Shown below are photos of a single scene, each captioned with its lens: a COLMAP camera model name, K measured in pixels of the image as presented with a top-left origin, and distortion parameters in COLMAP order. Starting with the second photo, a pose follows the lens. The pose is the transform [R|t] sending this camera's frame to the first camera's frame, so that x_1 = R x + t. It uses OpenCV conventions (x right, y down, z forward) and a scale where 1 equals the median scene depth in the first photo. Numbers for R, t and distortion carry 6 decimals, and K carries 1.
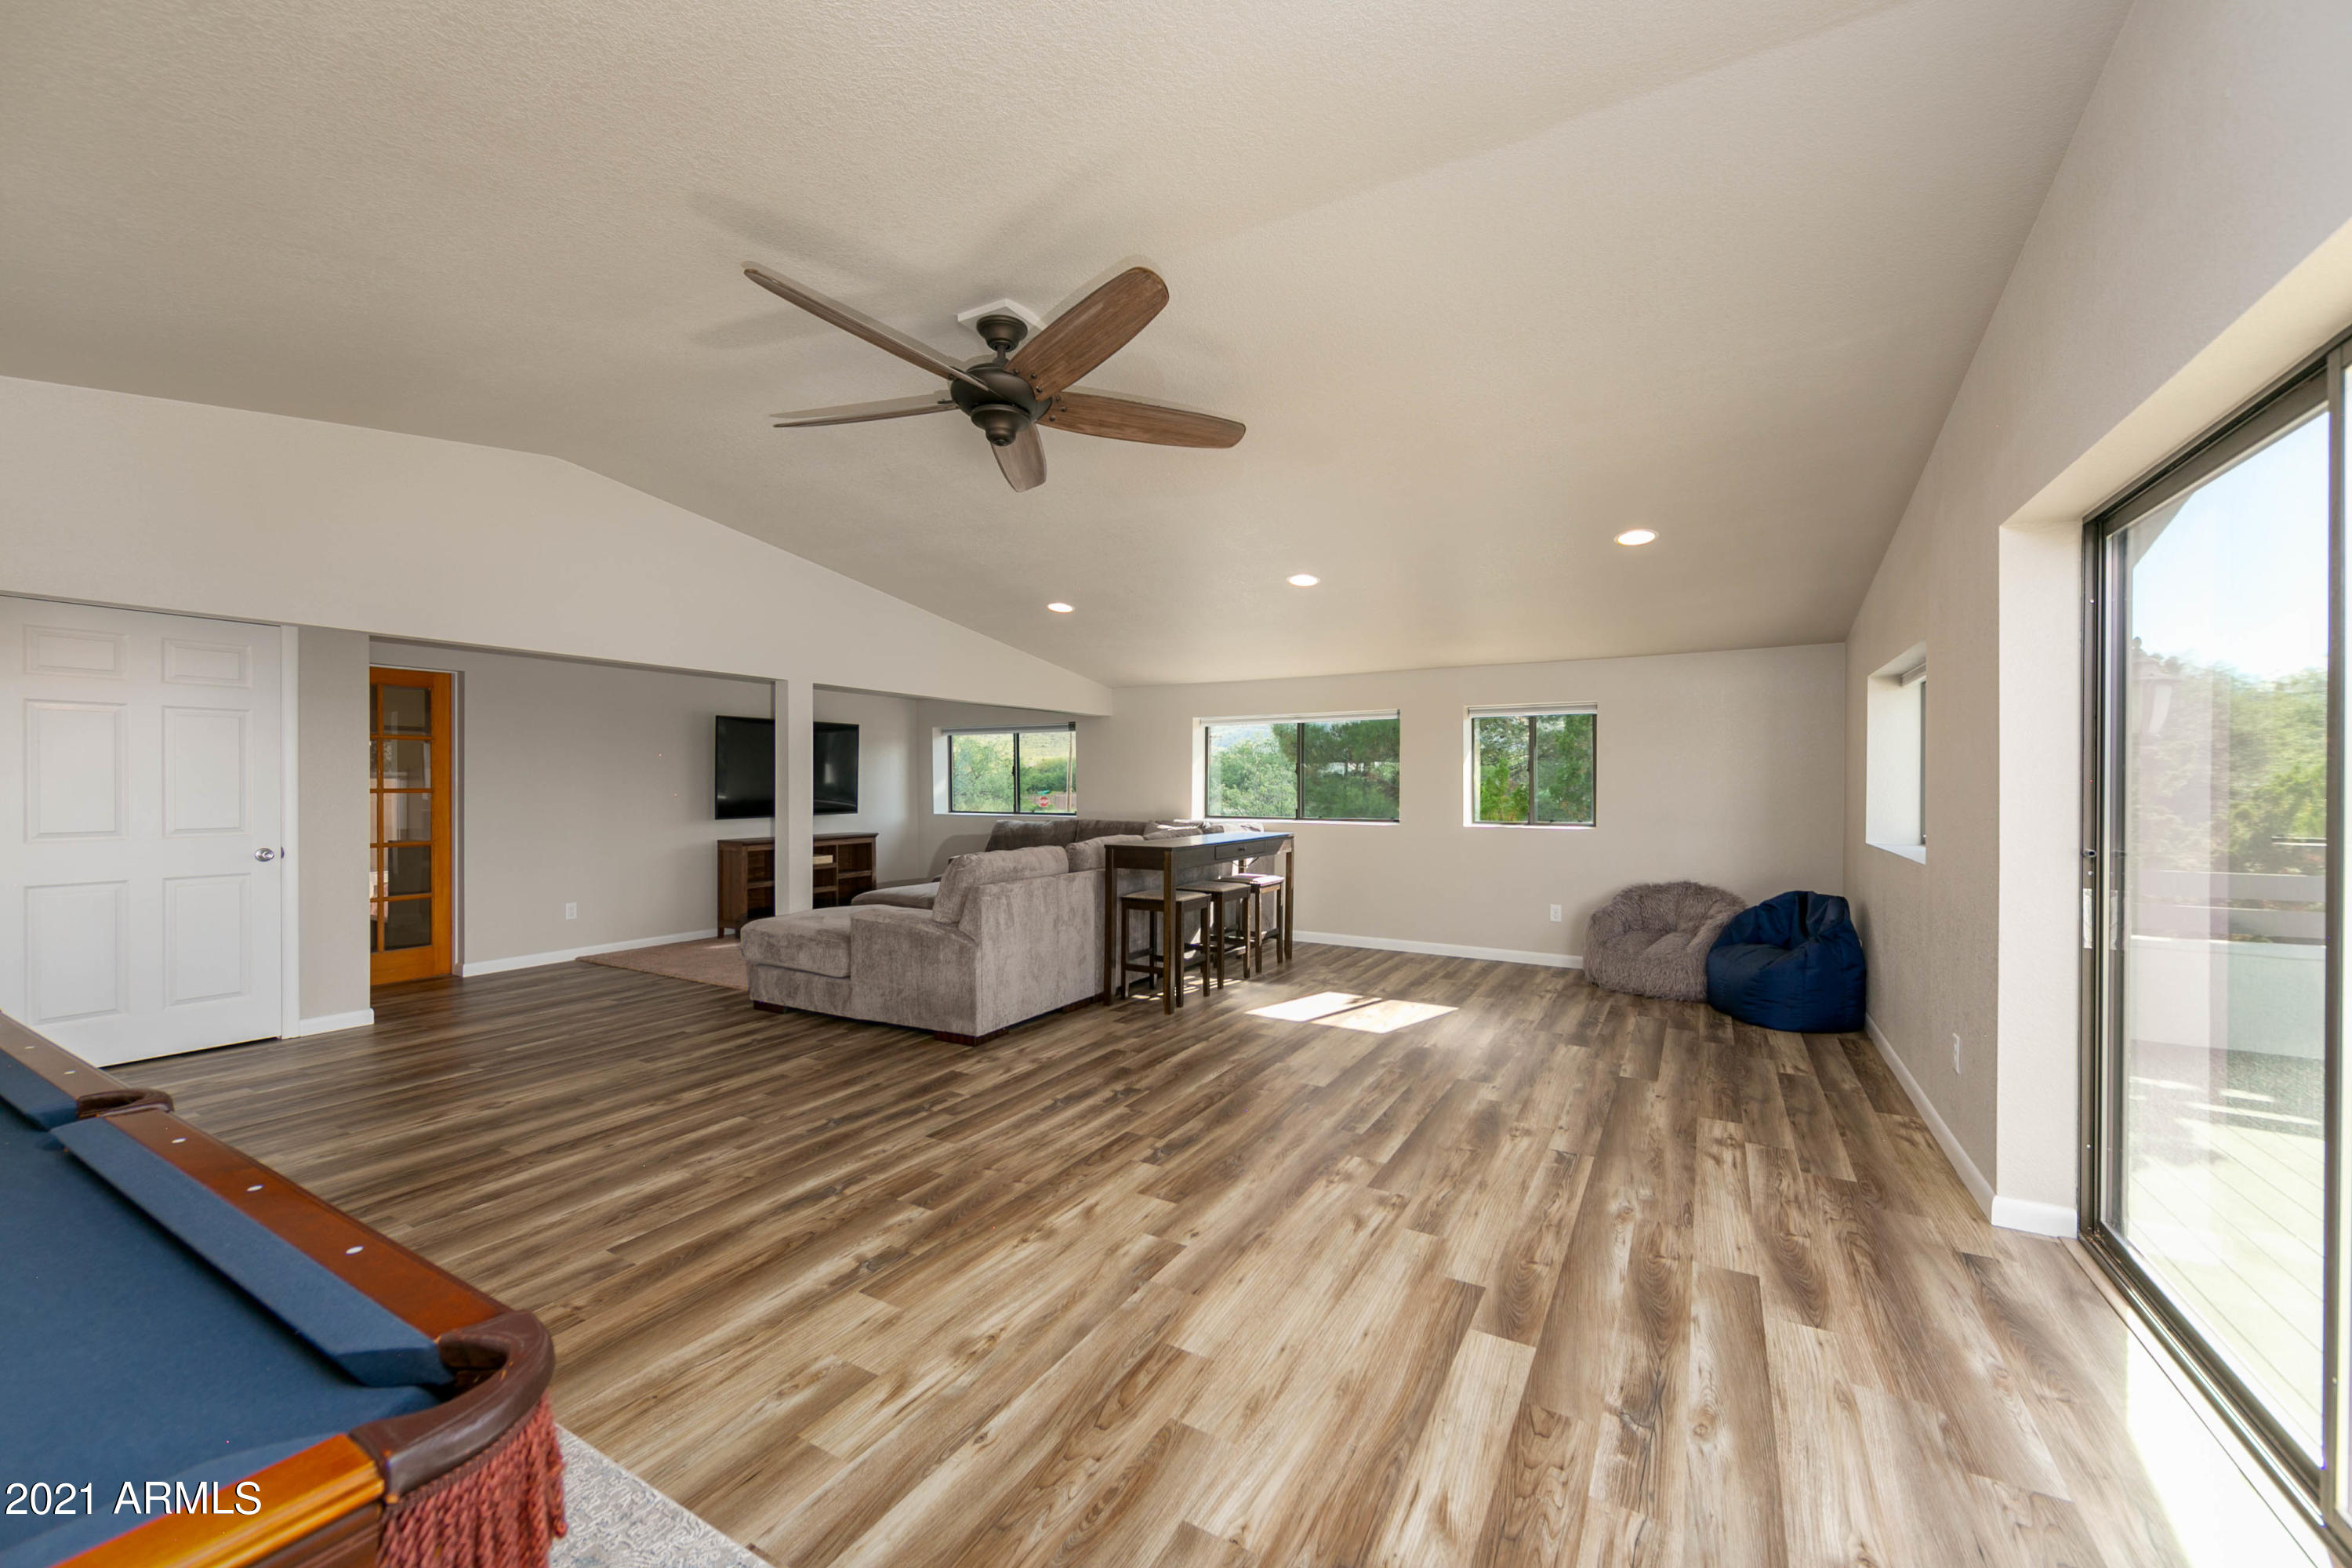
lens RADIAL K [[917.2, 0, 1176.0], [0, 917.2, 783.7], [0, 0, 1]] dist [-0.002352, -0.000351]
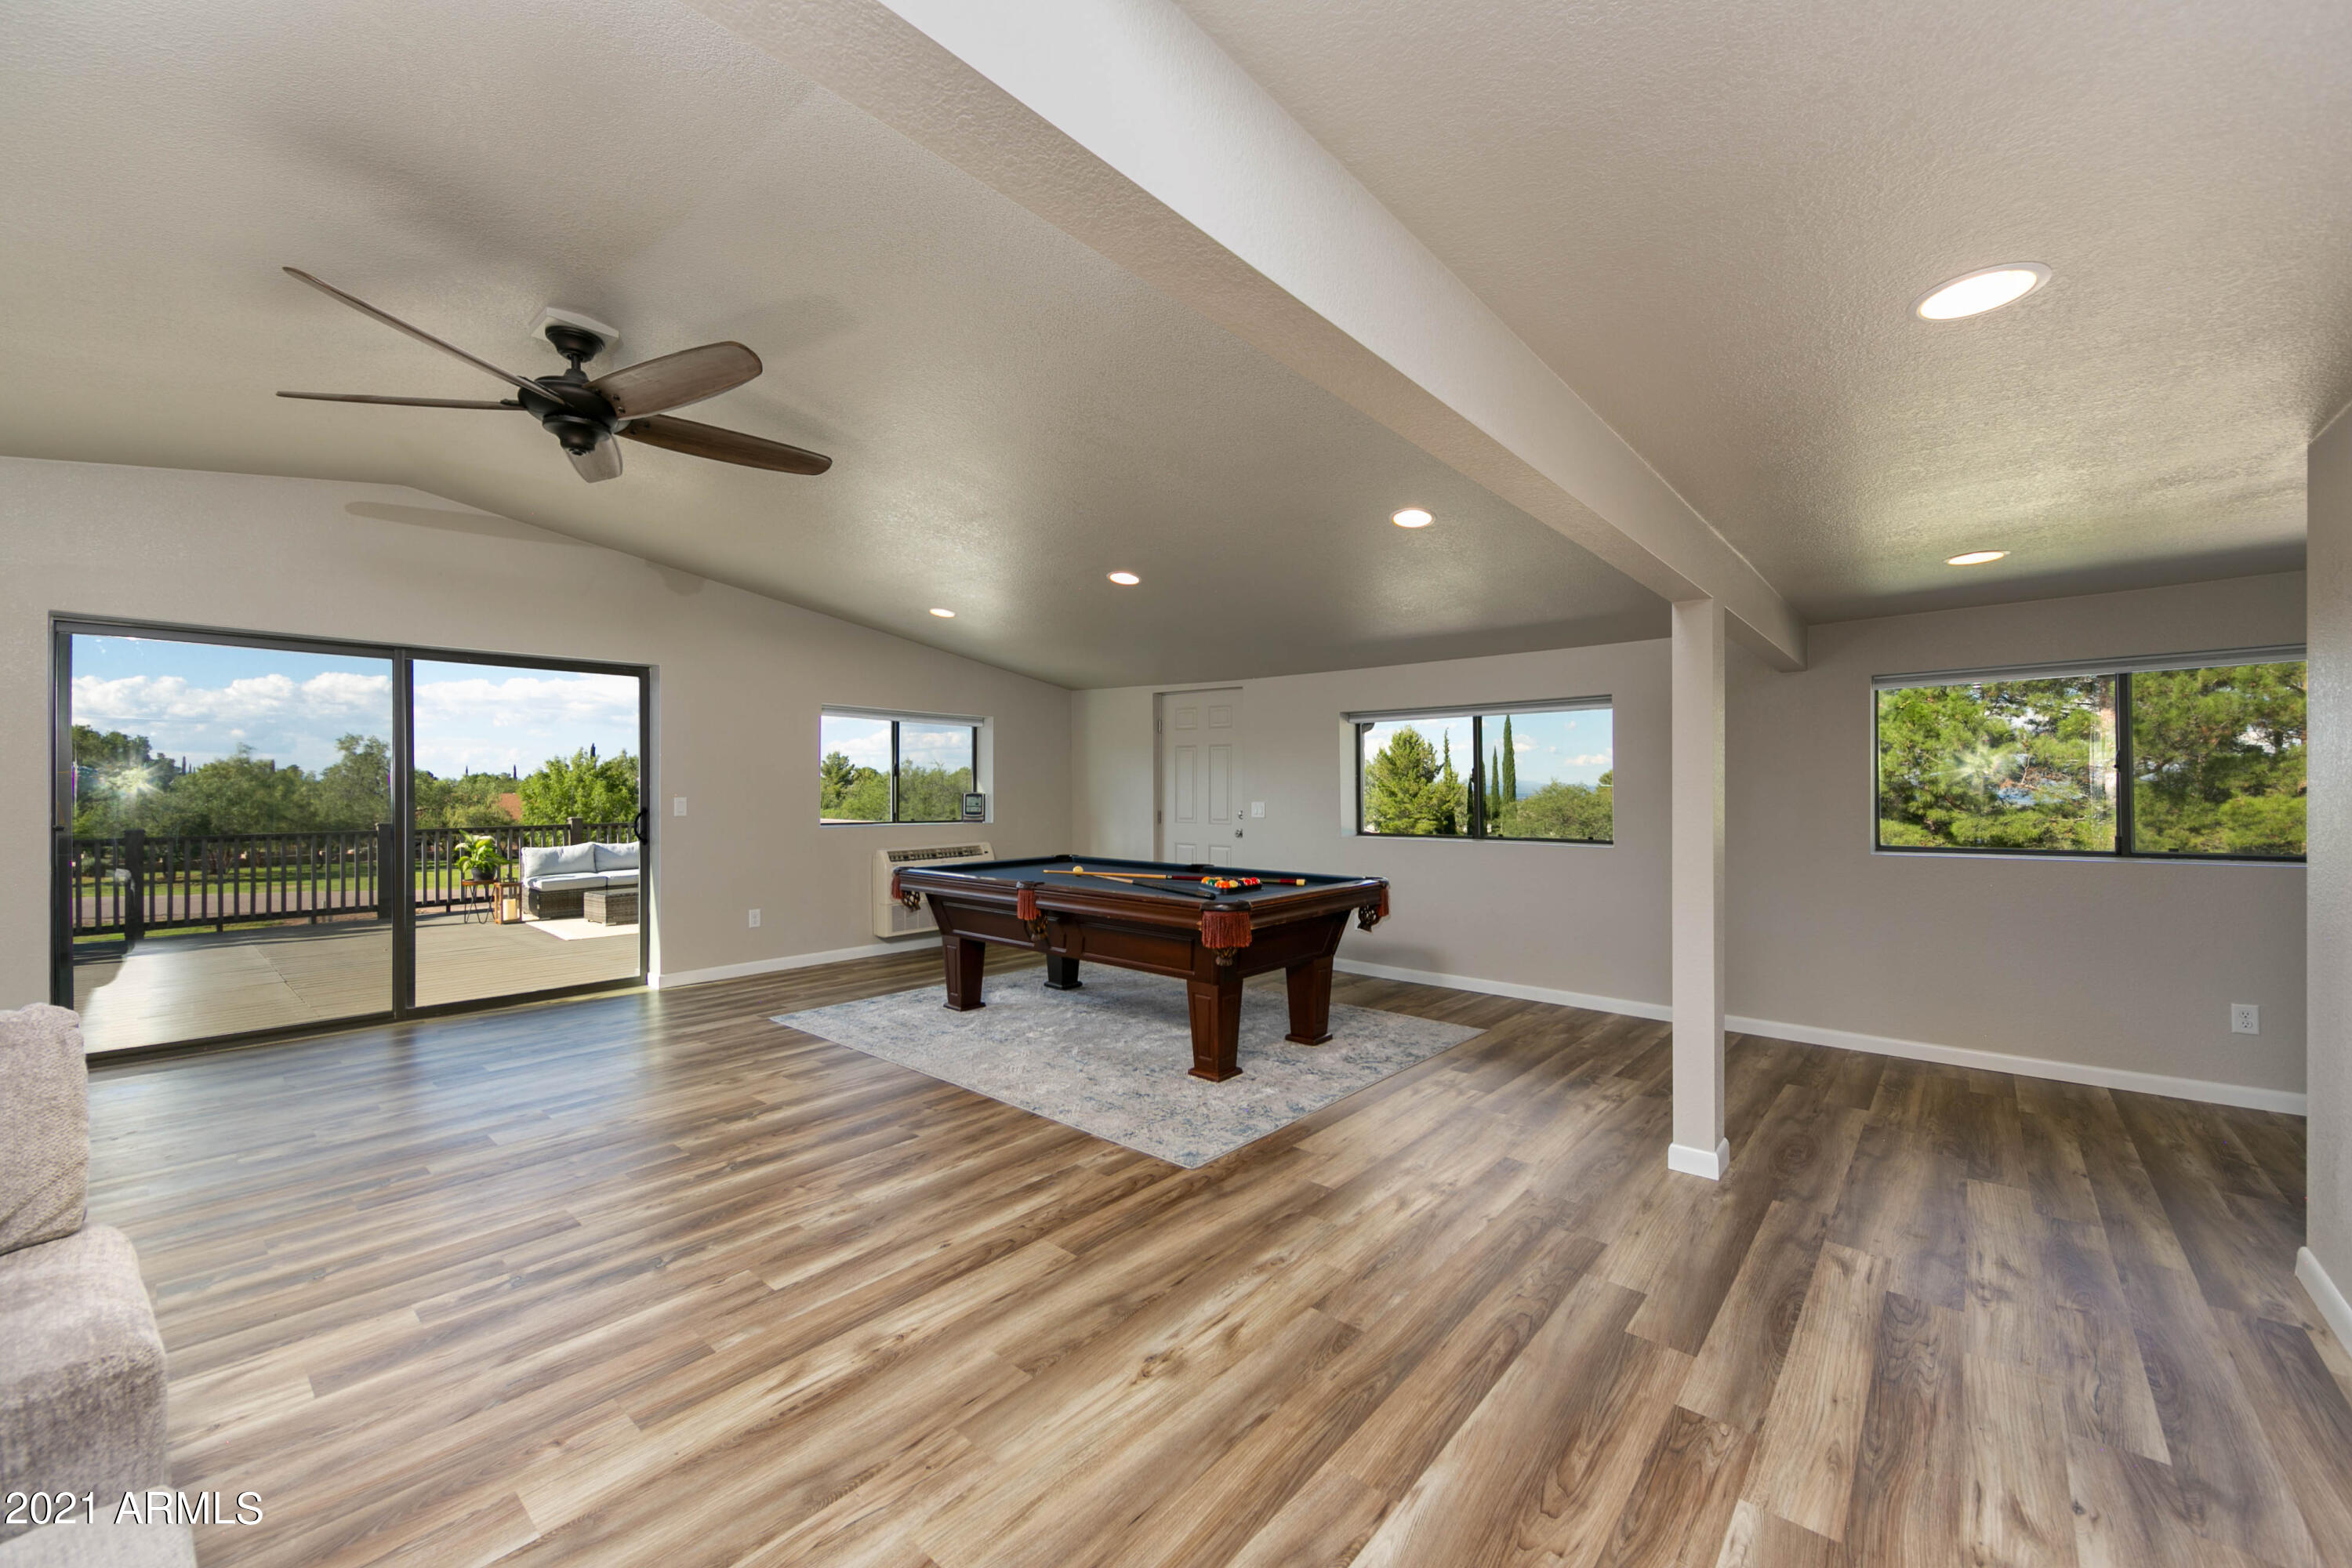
lens RADIAL K [[917.2, 0, 1178.6], [0, 917.2, 789.0], [0, 0, 1]] dist [-0.002352, -0.000351]
pose [[-0.981768, -0.002140, 0.190073, -1.059727], [-0.001524, 0.999993, 0.003385, -0.000076], [-0.190079, 0.003033, -0.981764, 1.904064]]
